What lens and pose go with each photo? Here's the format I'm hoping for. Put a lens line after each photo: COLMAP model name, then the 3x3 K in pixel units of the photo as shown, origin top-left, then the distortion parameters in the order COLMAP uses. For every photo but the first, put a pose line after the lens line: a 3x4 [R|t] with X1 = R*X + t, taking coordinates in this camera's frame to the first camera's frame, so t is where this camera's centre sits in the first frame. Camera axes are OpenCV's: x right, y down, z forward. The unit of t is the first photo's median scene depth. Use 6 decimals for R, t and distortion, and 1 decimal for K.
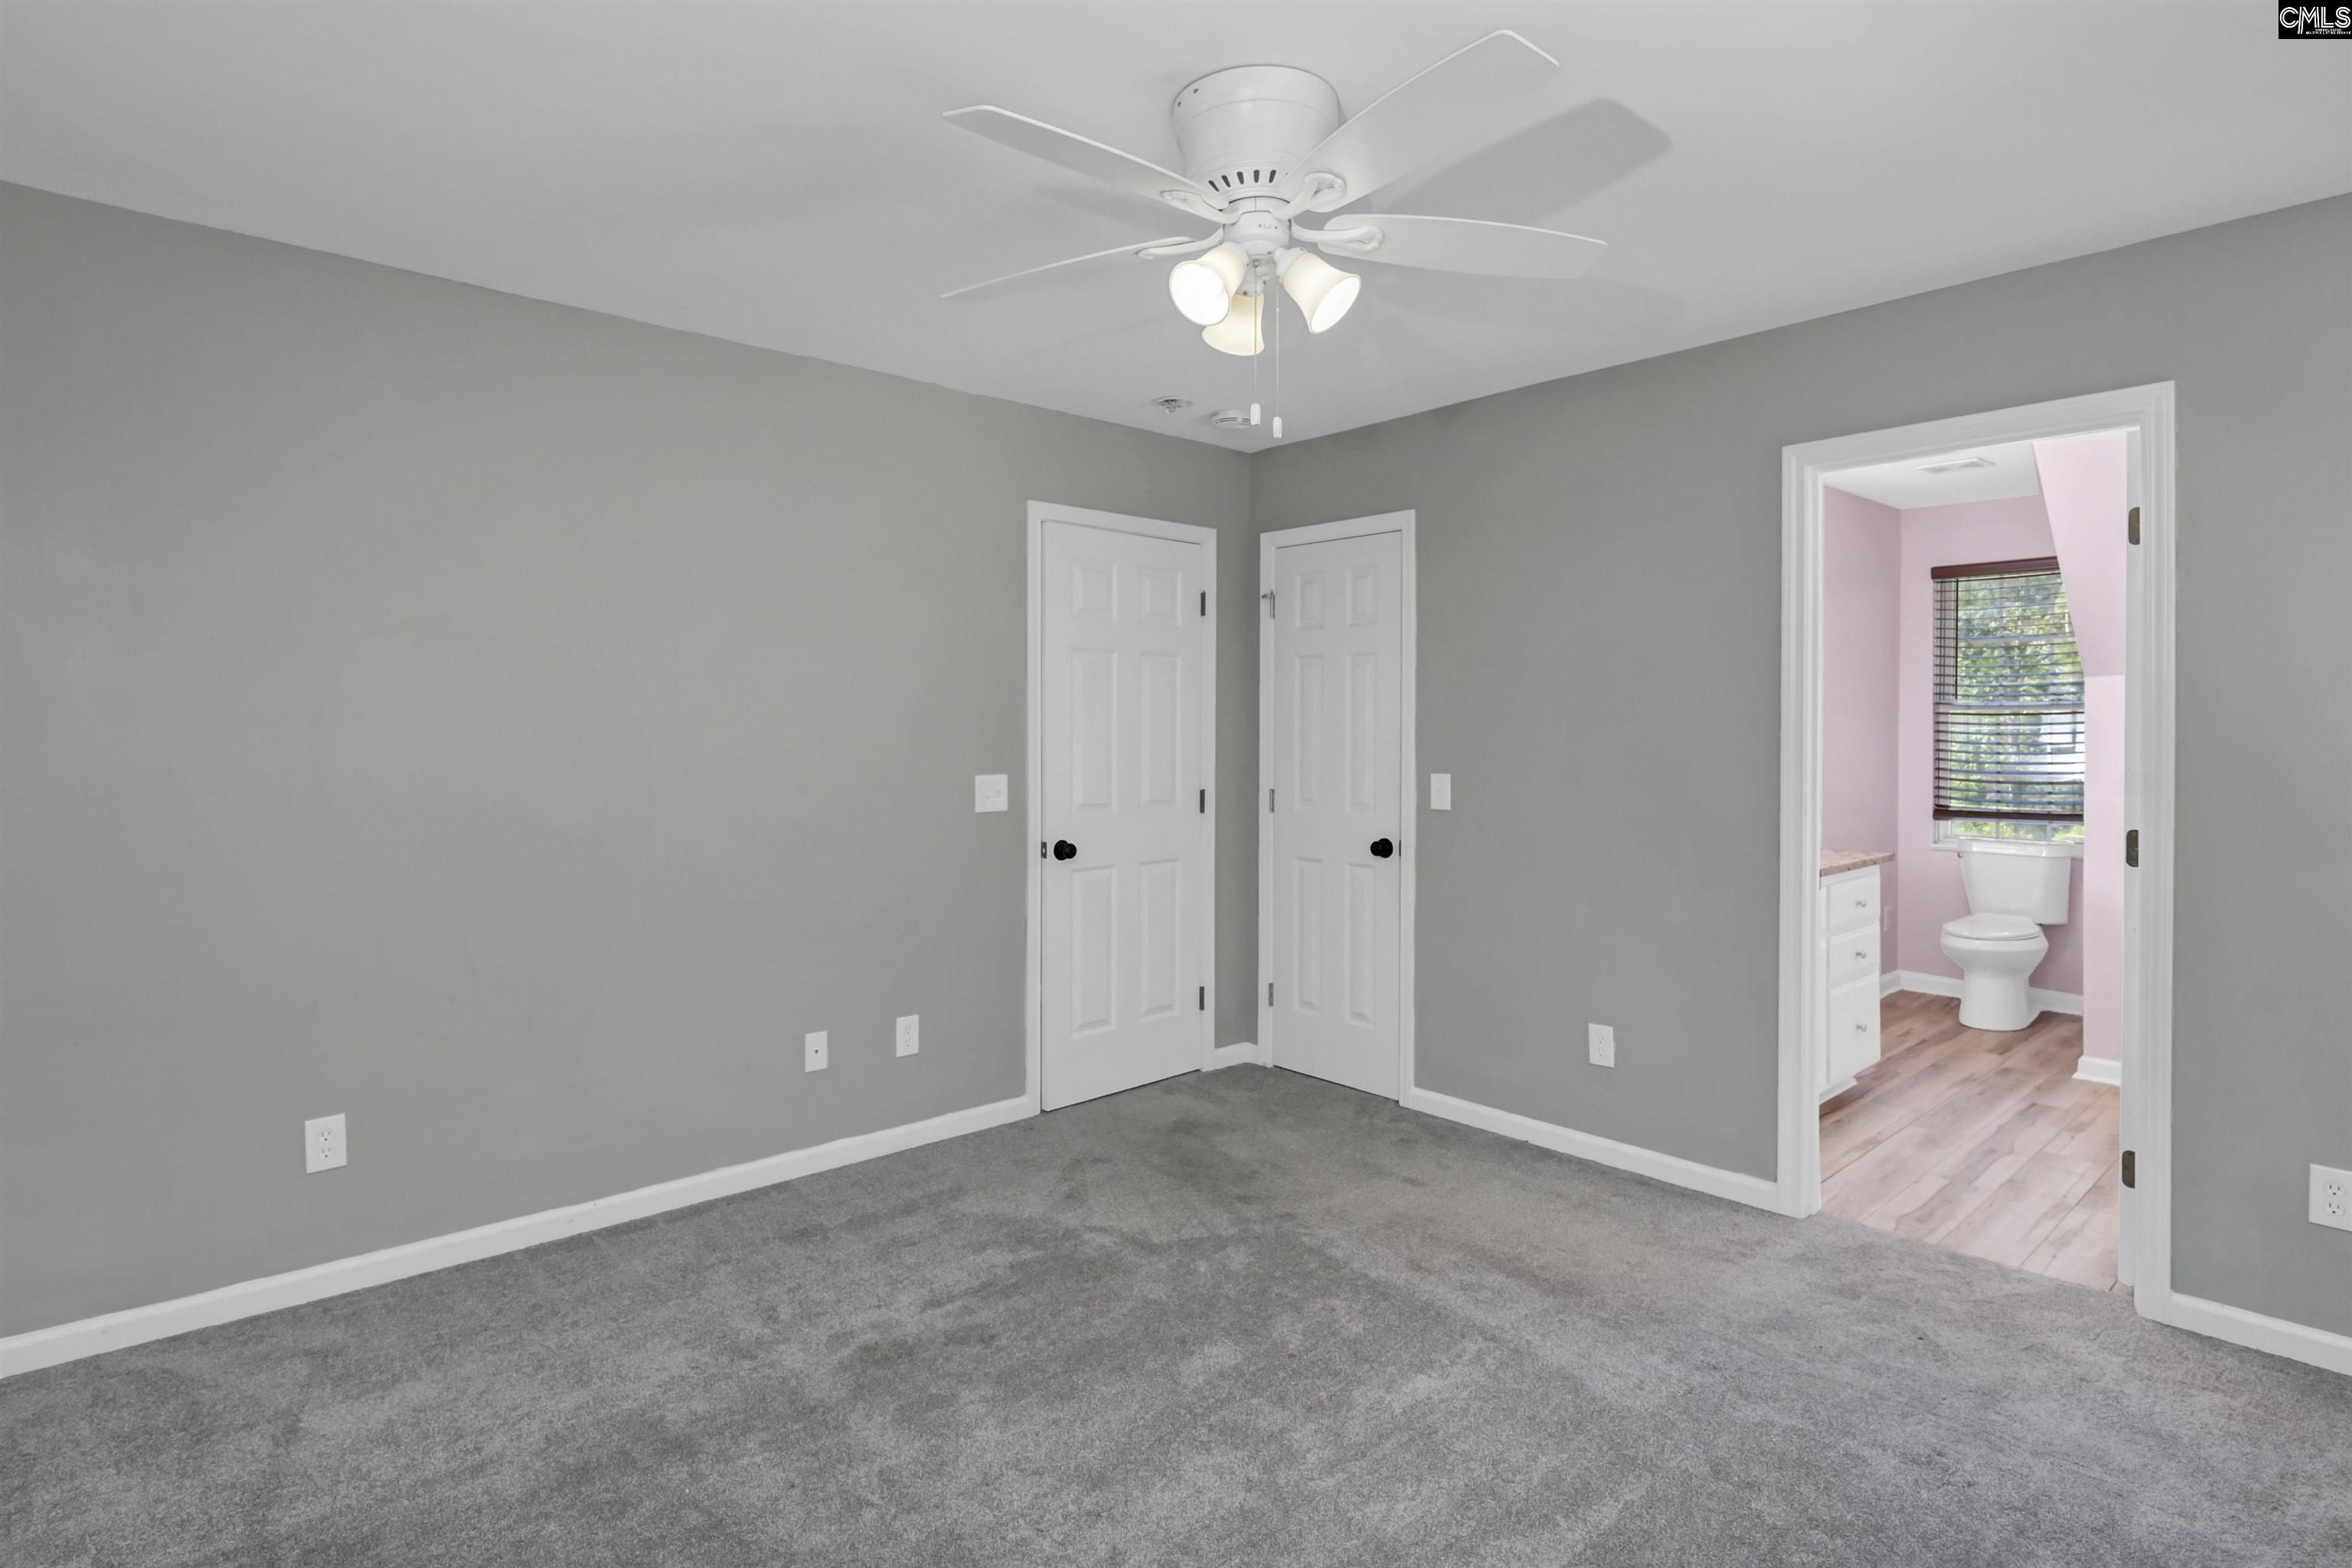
lens RADIAL K [[1231.1, 0, 1154.6], [0, 1231.1, 744.8], [0, 0, 1]] dist [-0.001703, -0.000356]
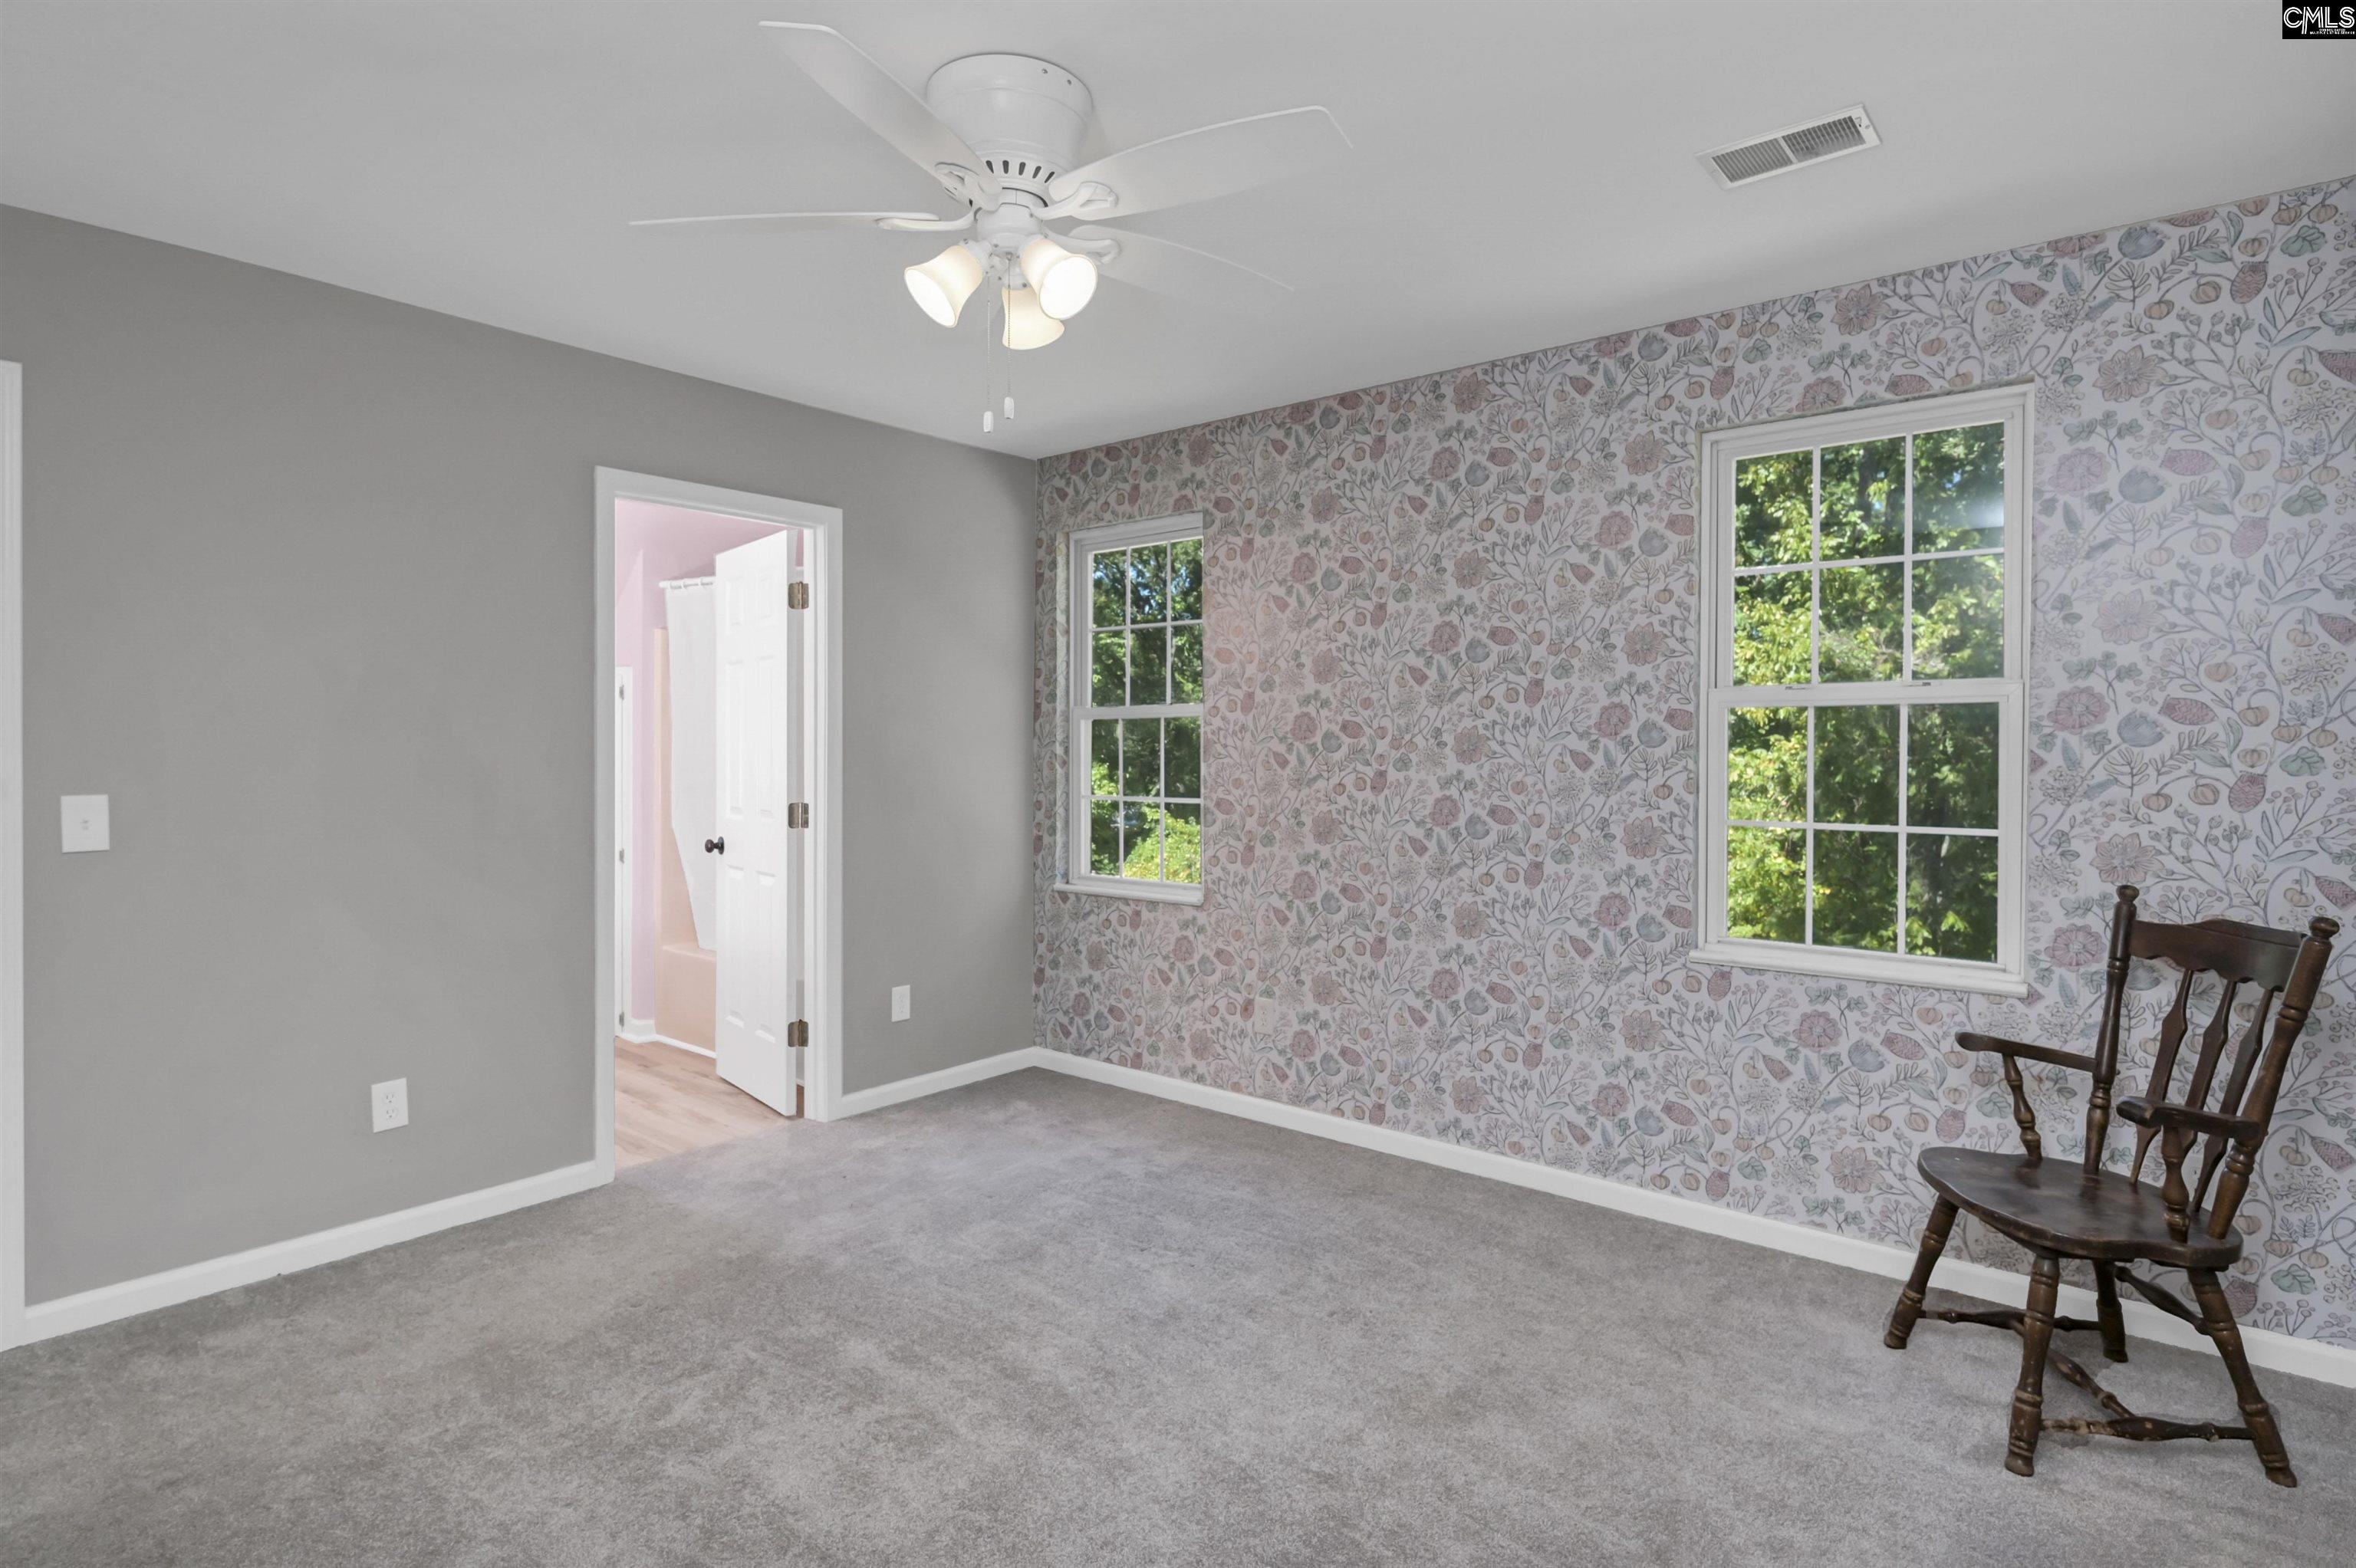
lens RADIAL K [[1233.1, 0, 1156.5], [0, 1233.1, 744.7], [0, 0, 1]] dist [-0.001703, -0.000356]
pose [[-0.142821, -0.004569, 0.989738, -0.614350], [0.009556, 0.999936, 0.005995, -0.002235], [-0.989702, 0.010314, -0.142768, 0.672614]]
